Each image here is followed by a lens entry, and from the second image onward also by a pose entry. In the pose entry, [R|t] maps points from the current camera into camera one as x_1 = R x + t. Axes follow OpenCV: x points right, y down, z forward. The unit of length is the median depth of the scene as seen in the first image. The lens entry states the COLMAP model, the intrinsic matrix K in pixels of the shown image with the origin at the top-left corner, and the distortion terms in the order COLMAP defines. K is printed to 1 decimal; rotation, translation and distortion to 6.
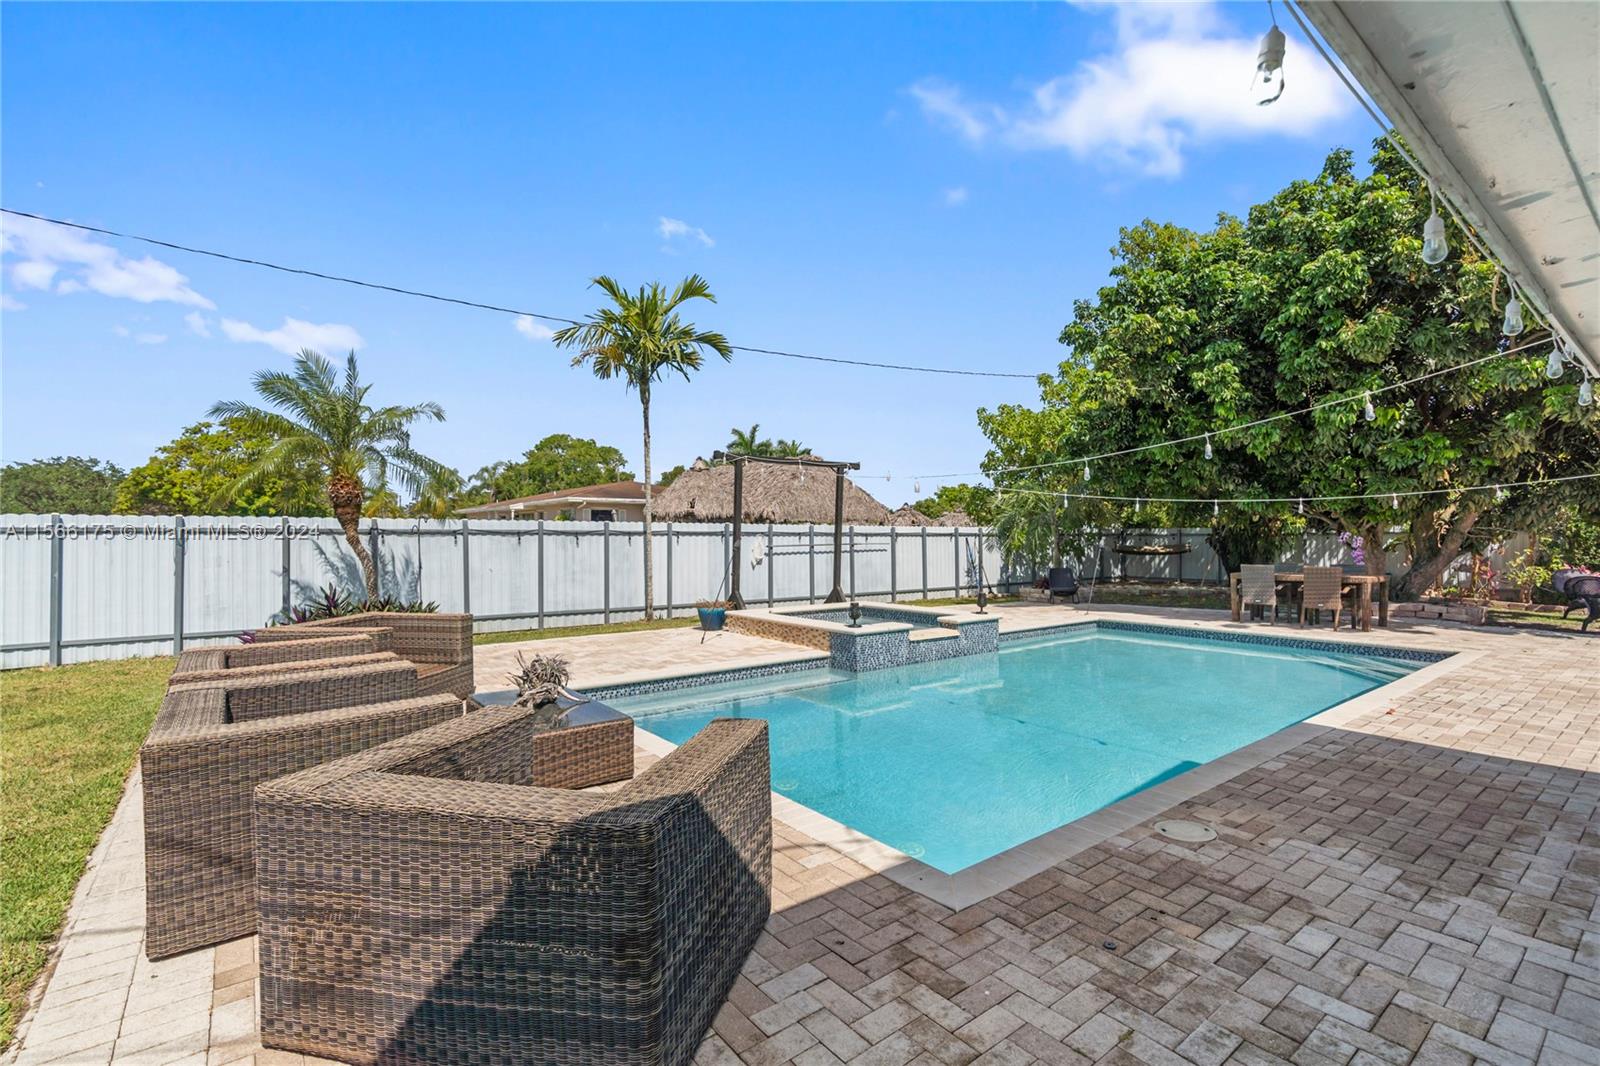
lens RADIAL K [[723.0, 0, 785.9], [0, 723.0, 526.5], [0, 0, 1]] dist [-0.012506, 0.004920]
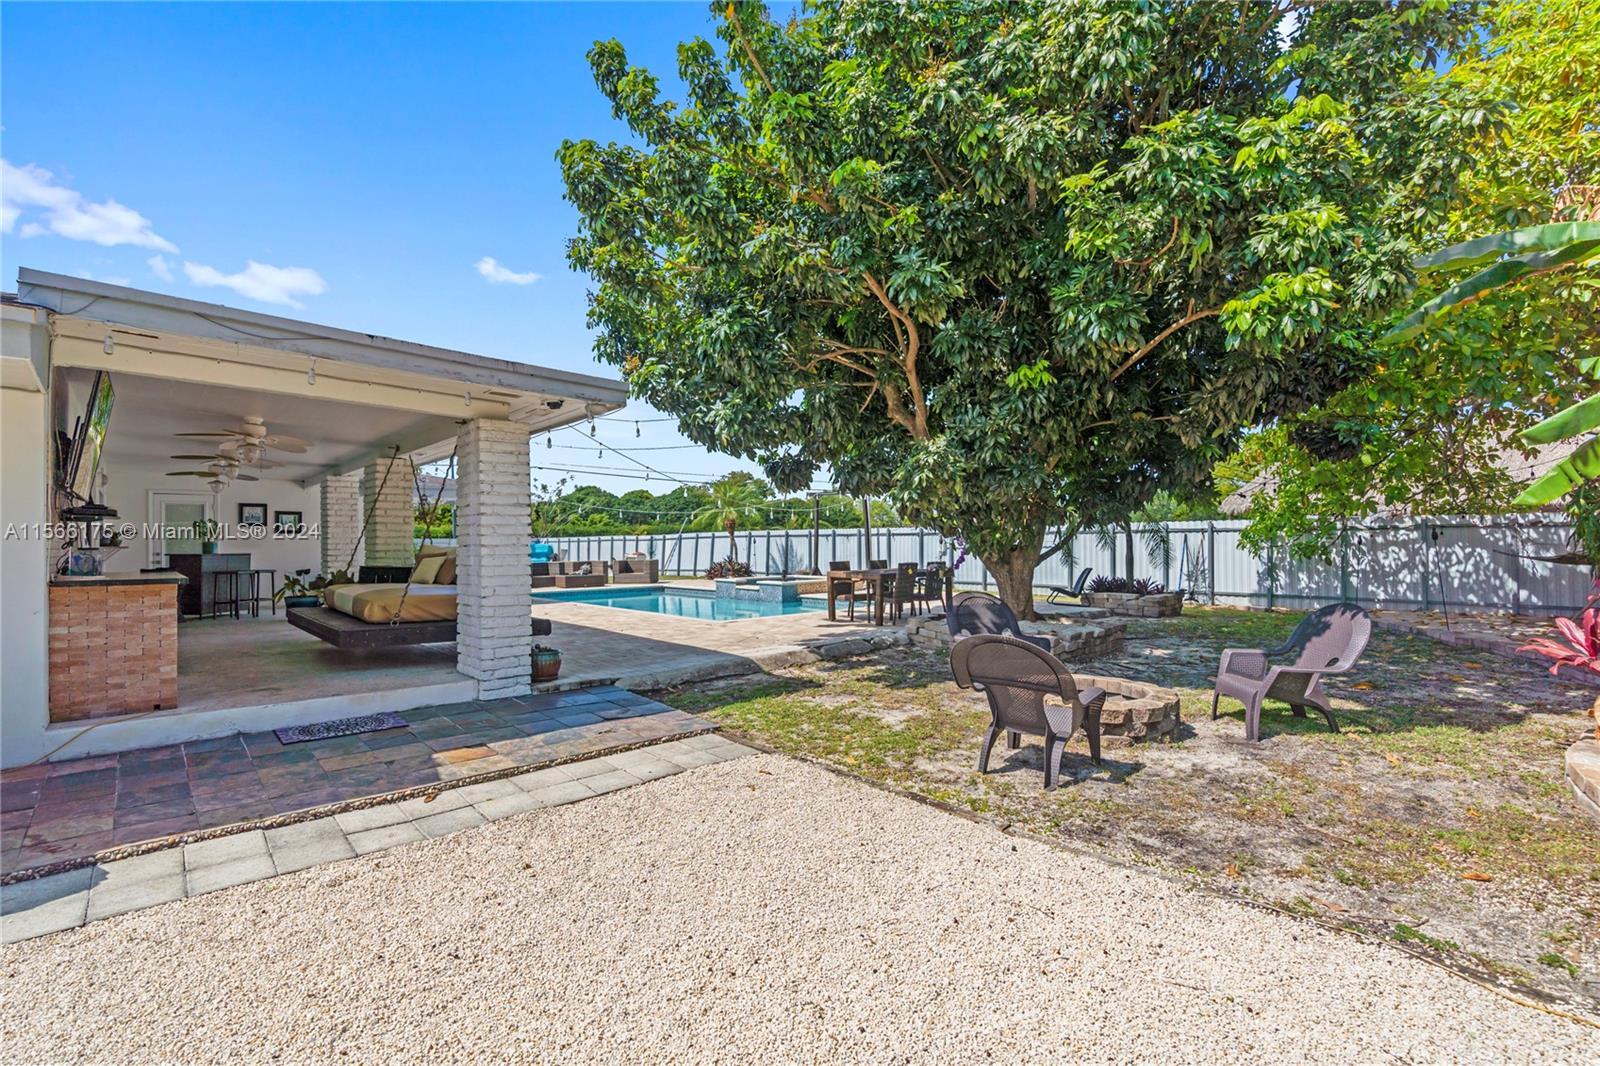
lens RADIAL K [[723.0, 0, 798.1], [0, 723.0, 533.9], [0, 0, 1]] dist [-0.012506, 0.004920]
pose [[0.080362, -0.008049, -0.996733, 1.572654], [0.021475, 0.999749, -0.006341, 0.015437], [0.996534, -0.020895, 0.080515, 0.723067]]
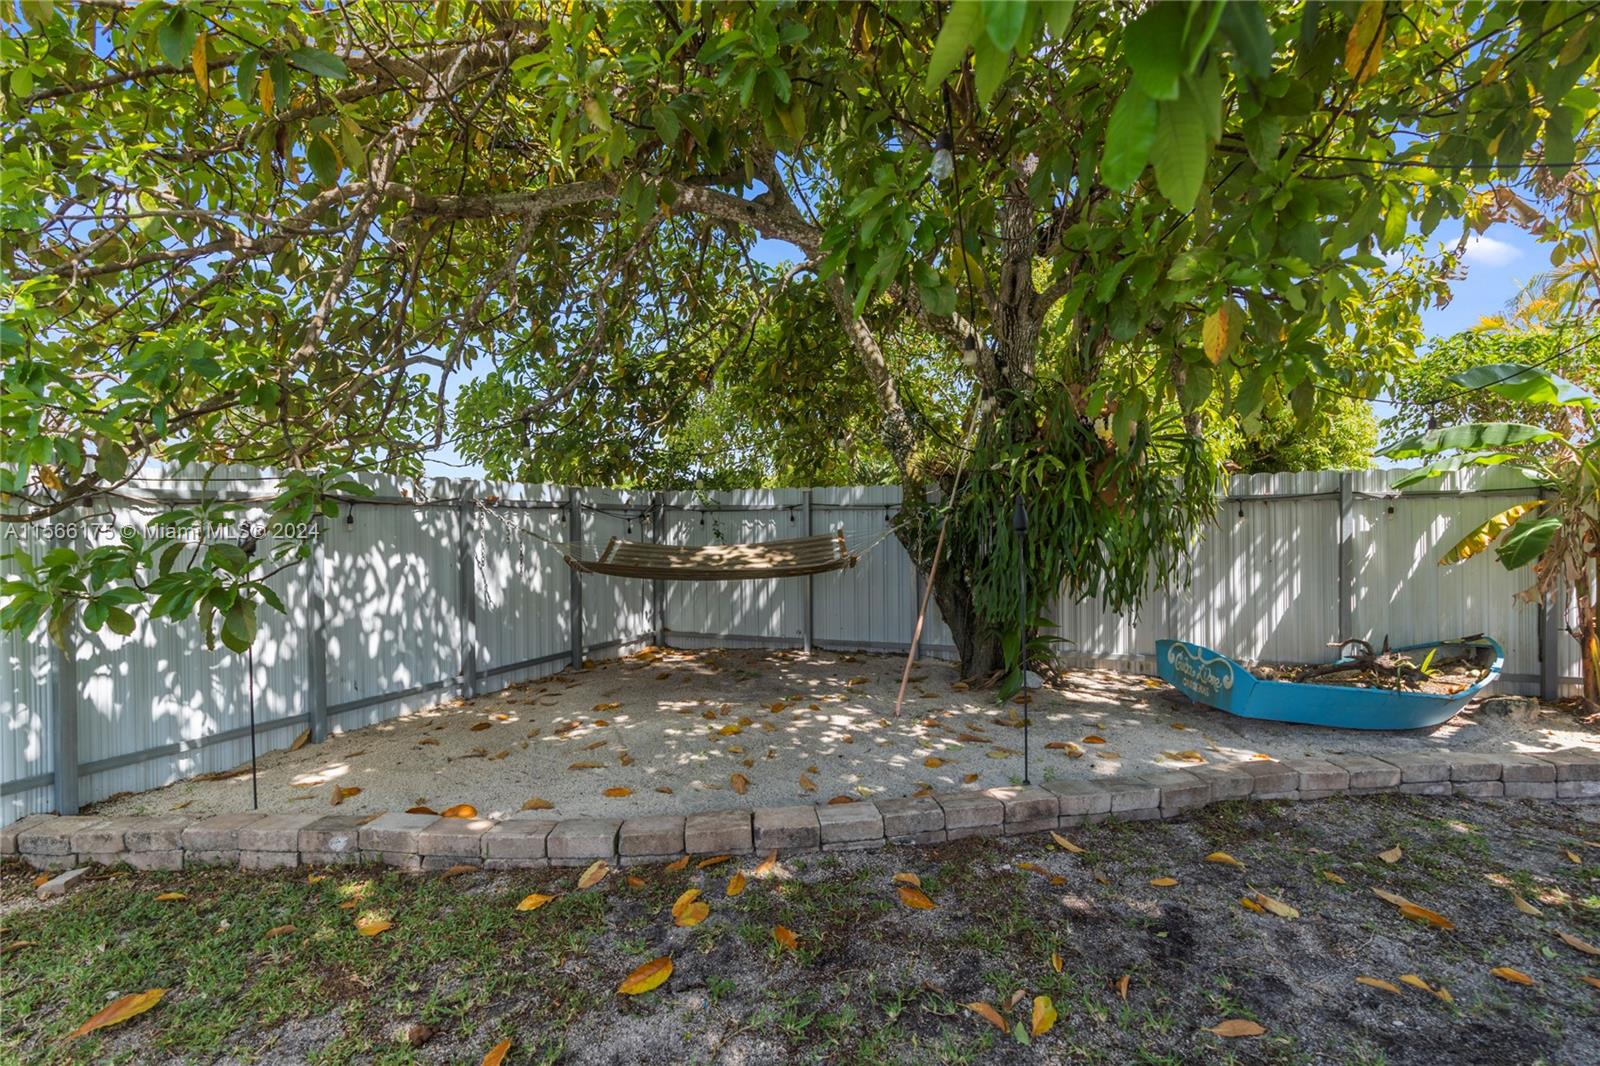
lens RADIAL K [[723.0, 0, 799.9], [0, 723.0, 532.3], [0, 0, 1]] dist [-0.012506, 0.004920]
pose [[0.869171, -0.009079, 0.494428, 0.666578], [-0.001070, 0.999795, 0.020241, 0.027297], [-0.494510, -0.018122, 0.868983, 1.257053]]
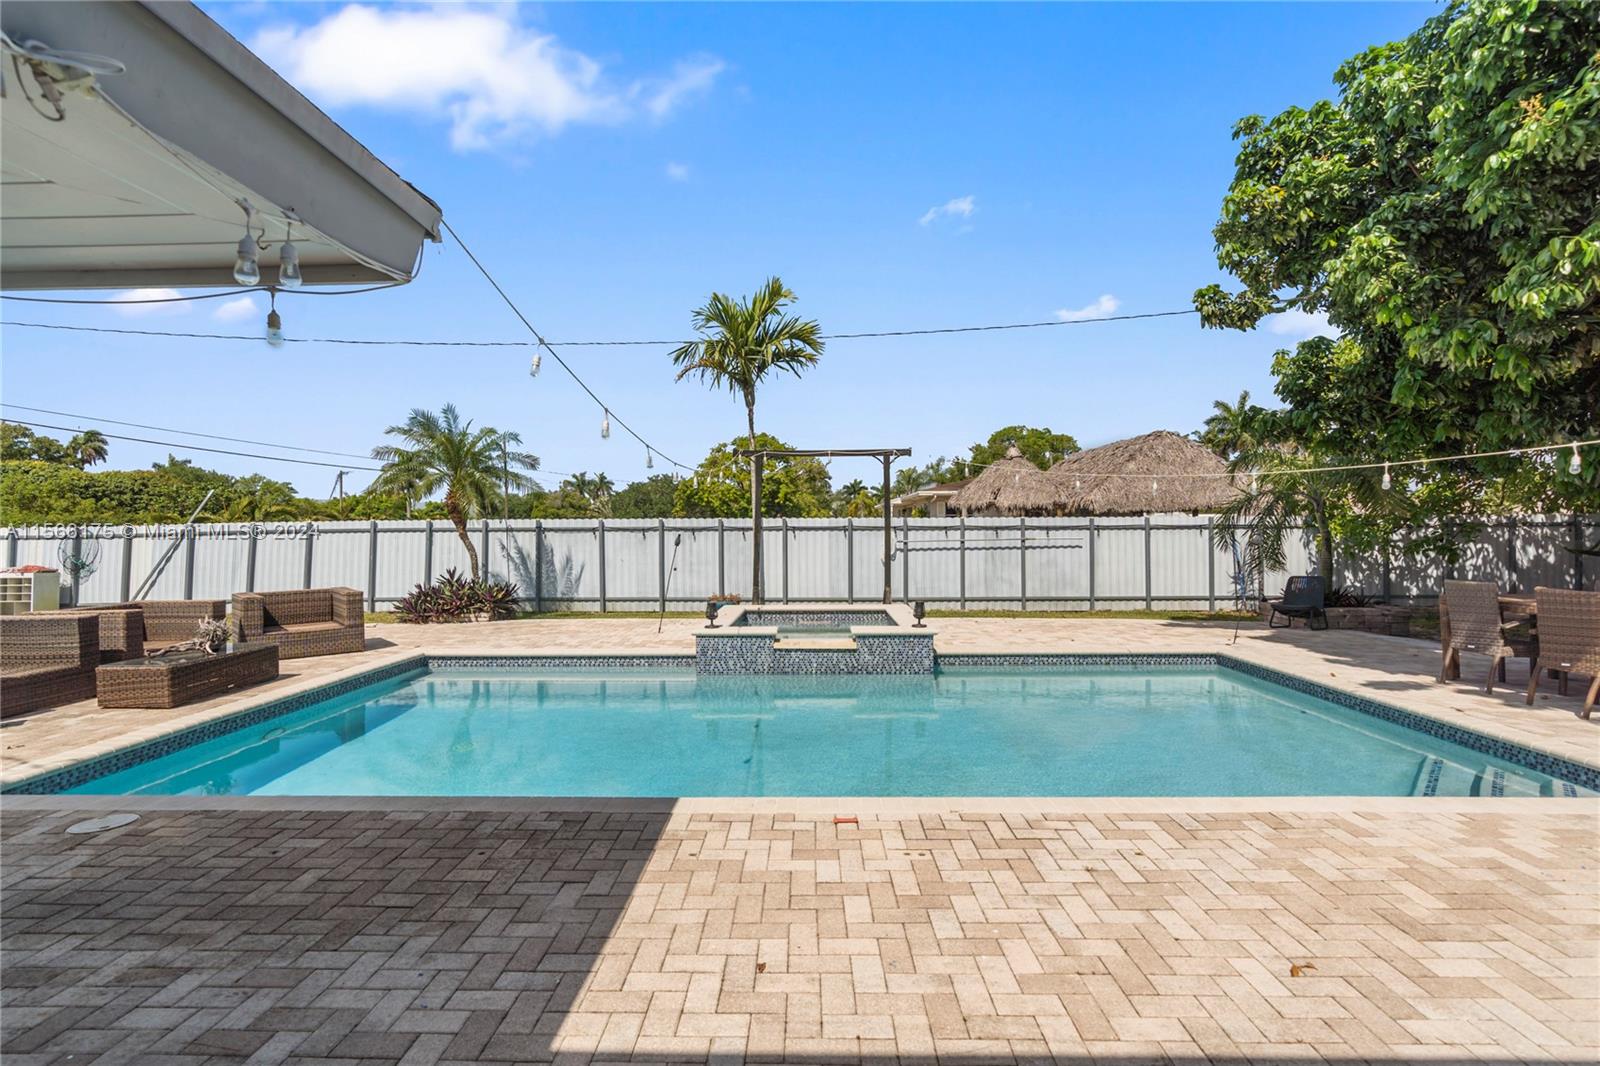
lens RADIAL K [[723.0, 0, 802.2], [0, 723.0, 533.6], [0, 0, 1]] dist [-0.012506, 0.004920]
pose [[0.780914, -0.000441, -0.624638, 0.547340], [0.014109, 0.999757, 0.016934, -0.000566], [0.624479, -0.022037, 0.780731, 0.226452]]
